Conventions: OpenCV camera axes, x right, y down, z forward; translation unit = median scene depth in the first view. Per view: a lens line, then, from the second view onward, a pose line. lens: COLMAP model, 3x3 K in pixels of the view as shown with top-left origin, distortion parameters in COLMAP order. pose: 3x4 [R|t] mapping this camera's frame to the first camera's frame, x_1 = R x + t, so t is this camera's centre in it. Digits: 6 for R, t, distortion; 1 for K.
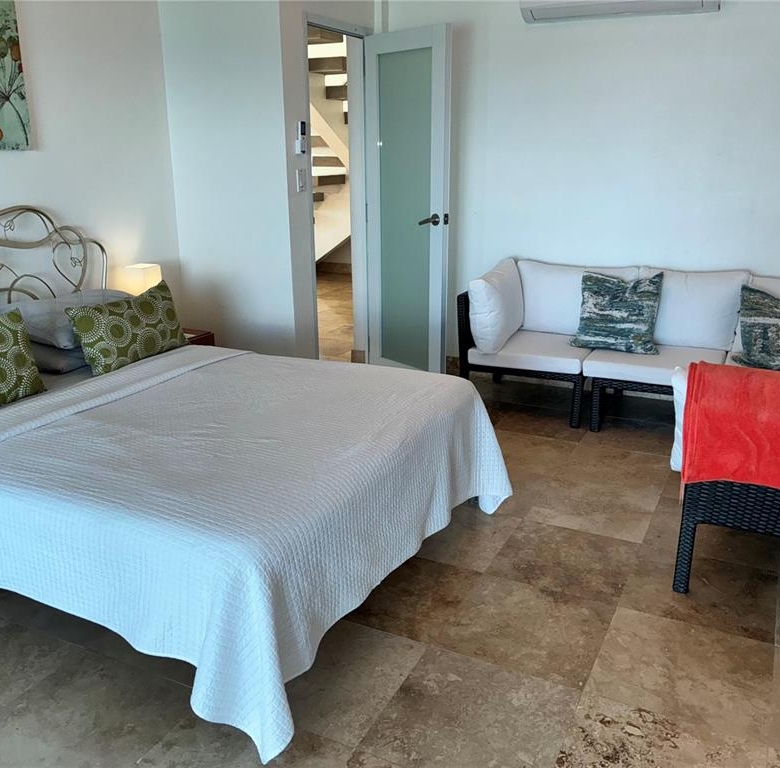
lens RADIAL K [[778.0, 0, 390.5], [0, 778.0, 383.8], [0, 0, 1]] dist [0.024496, 0.000000]
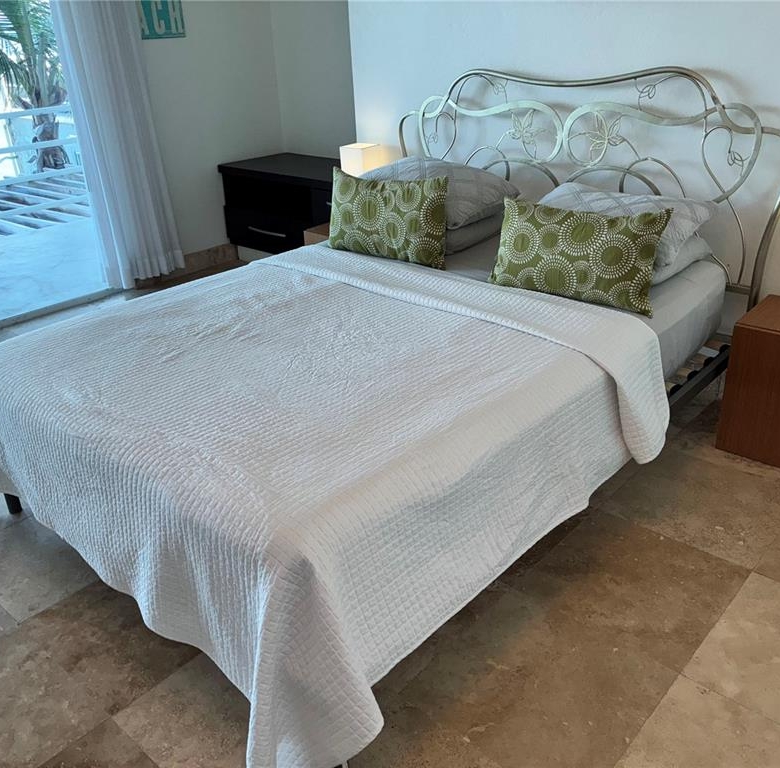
lens RADIAL K [[778.0, 0, 393.2], [0, 778.0, 391.6], [0, 0, 1]] dist [0.024496, 0.000000]
pose [[-0.263689, 0.444408, -0.856136, 0.408766], [-0.241526, 0.828858, 0.504638, -0.300268], [0.933881, 0.339847, -0.111225, 0.996946]]
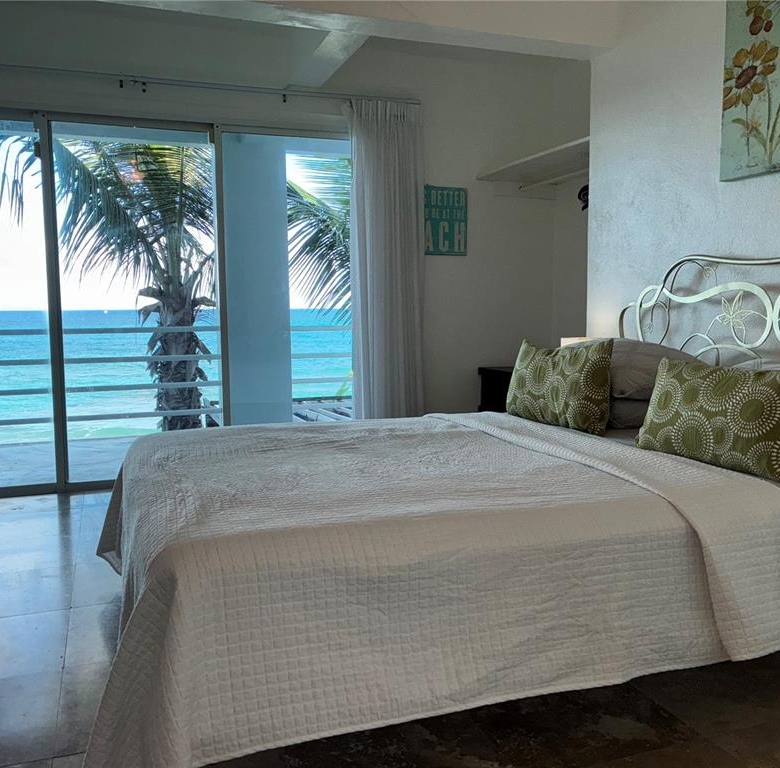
lens RADIAL K [[778.0, 0, 389.9], [0, 778.0, 380.0], [0, 0, 1]] dist [0.024496, 0.000000]
pose [[-0.685881, 0.078776, -0.723437, 0.304369], [-0.202700, 0.934099, 0.293892, -0.232037], [0.698913, 0.348215, -0.624713, 1.228616]]
